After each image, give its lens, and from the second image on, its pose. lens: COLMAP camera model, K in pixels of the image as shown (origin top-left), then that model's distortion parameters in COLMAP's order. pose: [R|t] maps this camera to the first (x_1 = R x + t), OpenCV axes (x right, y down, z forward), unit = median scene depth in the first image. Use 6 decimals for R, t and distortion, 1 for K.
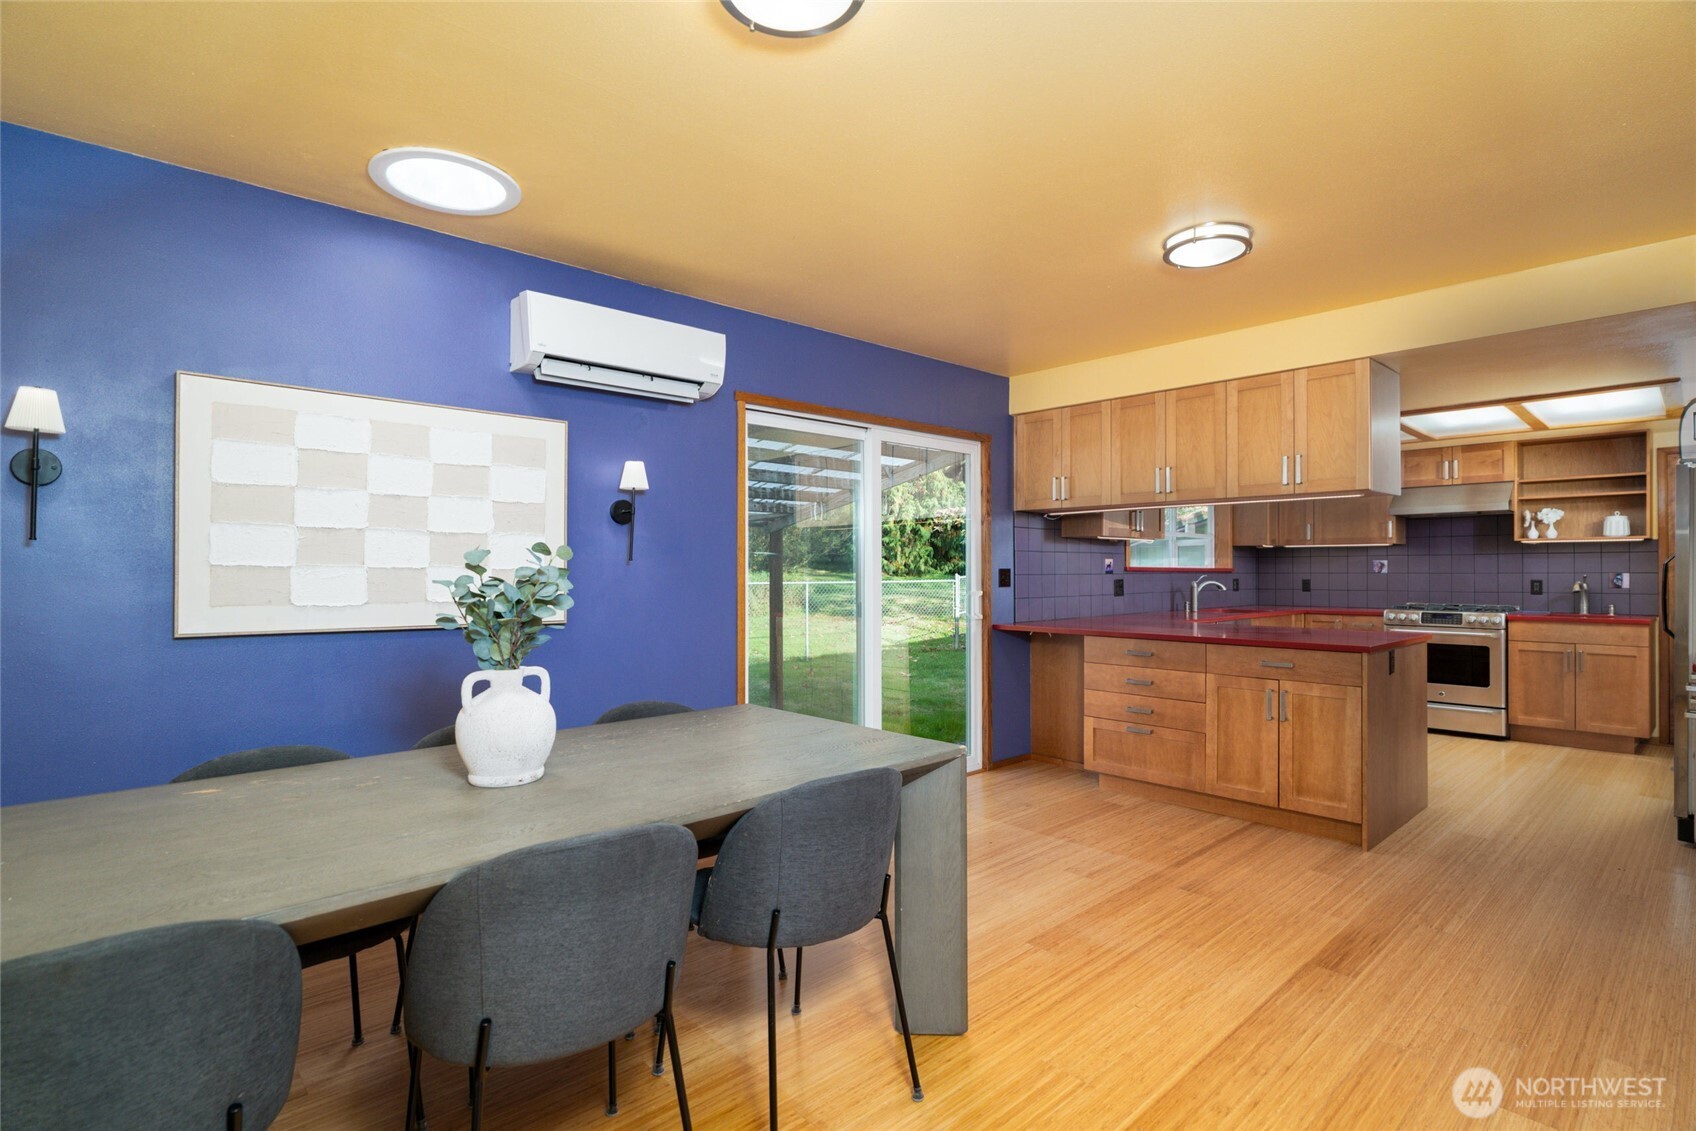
lens RADIAL K [[815.1, 0, 848.0], [0, 815.1, 565.5], [0, 0, 1]] dist [-0.004066, -0.000588]
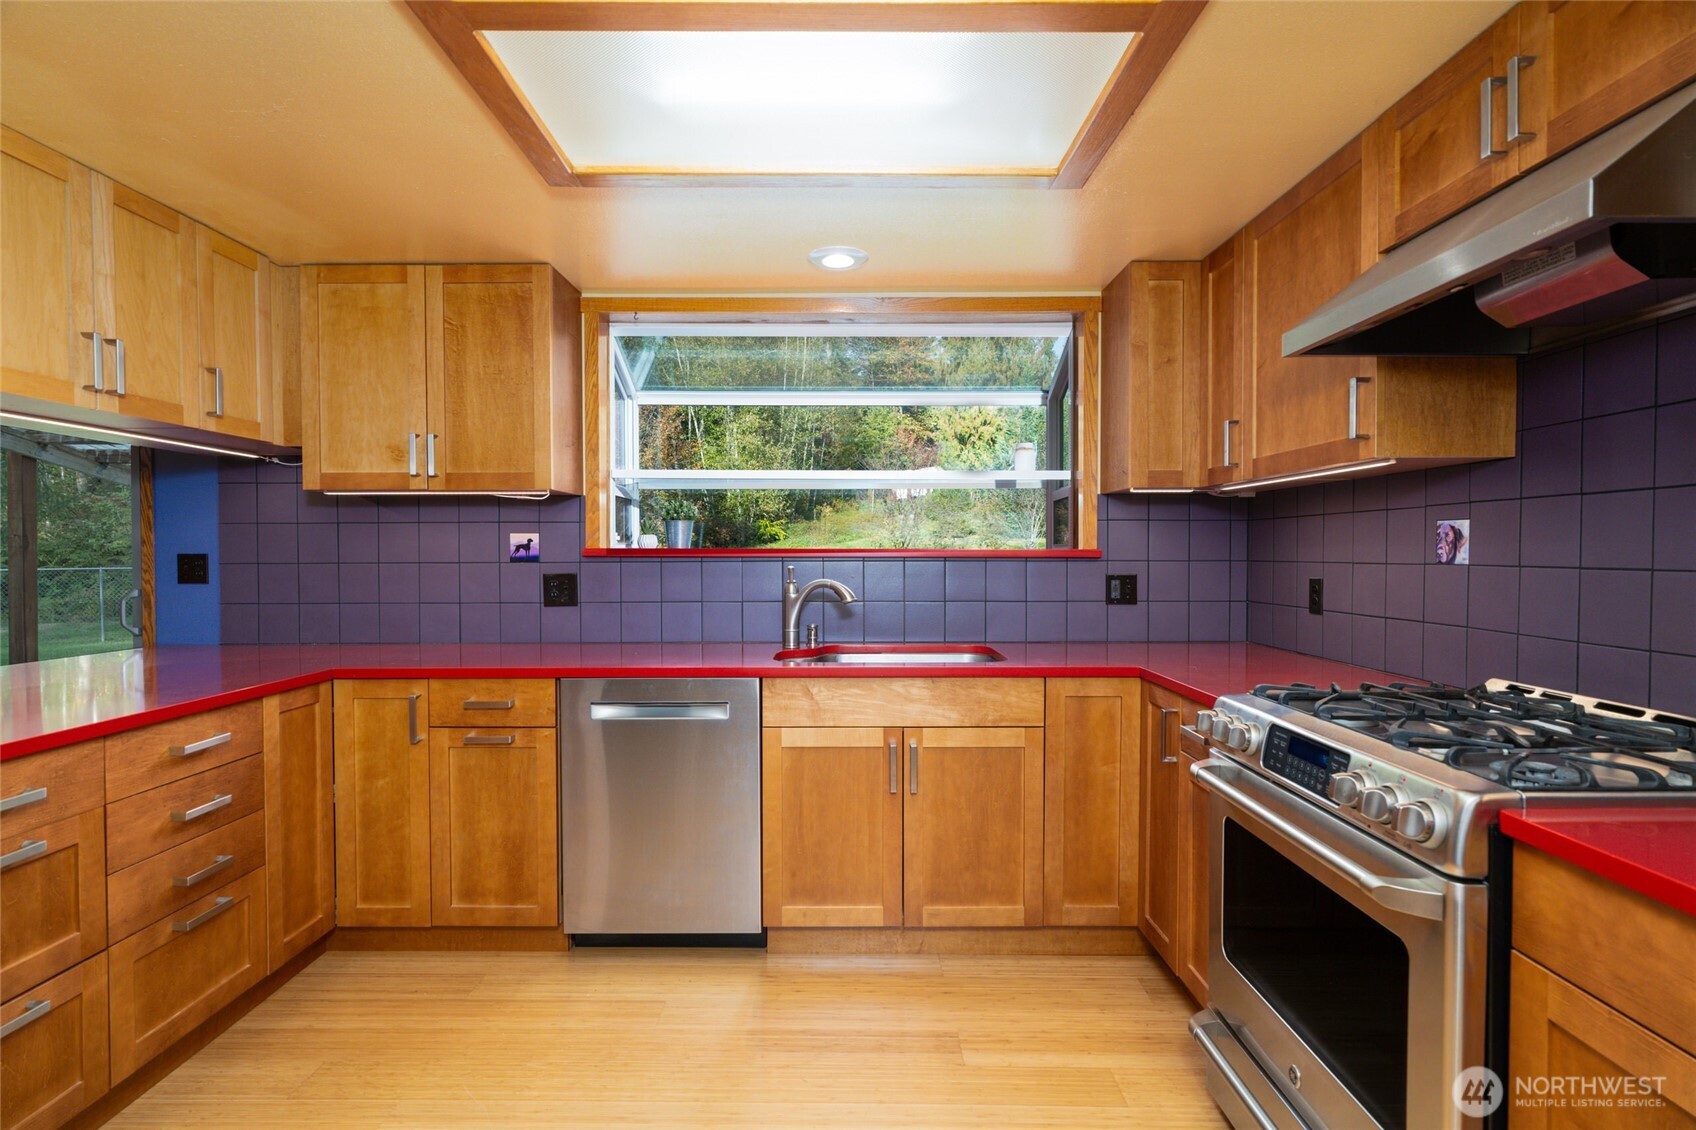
lens RADIAL K [[815.1, 0, 848.0], [0, 815.1, 565.0], [0, 0, 1]] dist [-0.004066, -0.000588]
pose [[0.735136, 0.009934, -0.677847, 0.819958], [0.007308, 0.999718, 0.022576, 0.001736], [0.677880, -0.021550, 0.734856, 0.763113]]
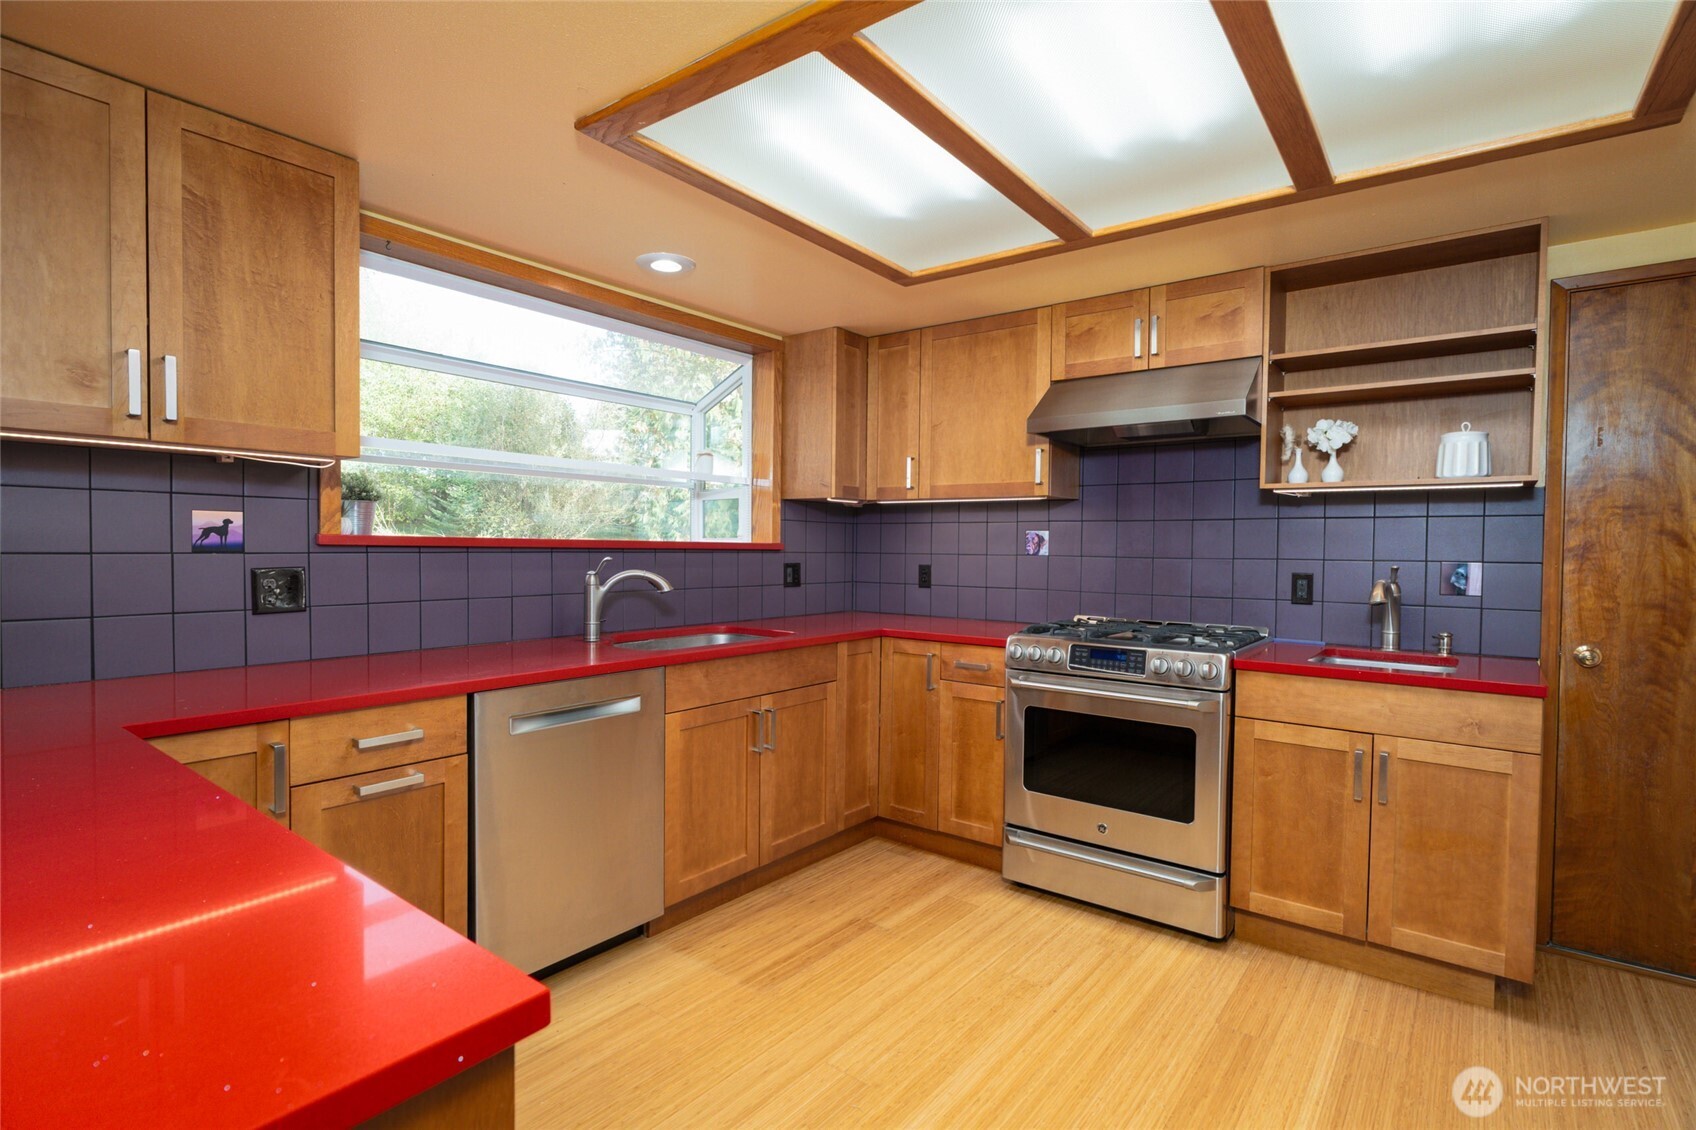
lens RADIAL K [[812.9, 0, 848.0], [0, 812.9, 565.0], [0, 0, 1]] dist [-0.001173, -0.000151]
pose [[0.986304, 0.006730, 0.164800, 0.534708], [-0.011954, 0.999456, 0.030723, 0.001188], [-0.164504, -0.032273, 0.985848, 0.606560]]
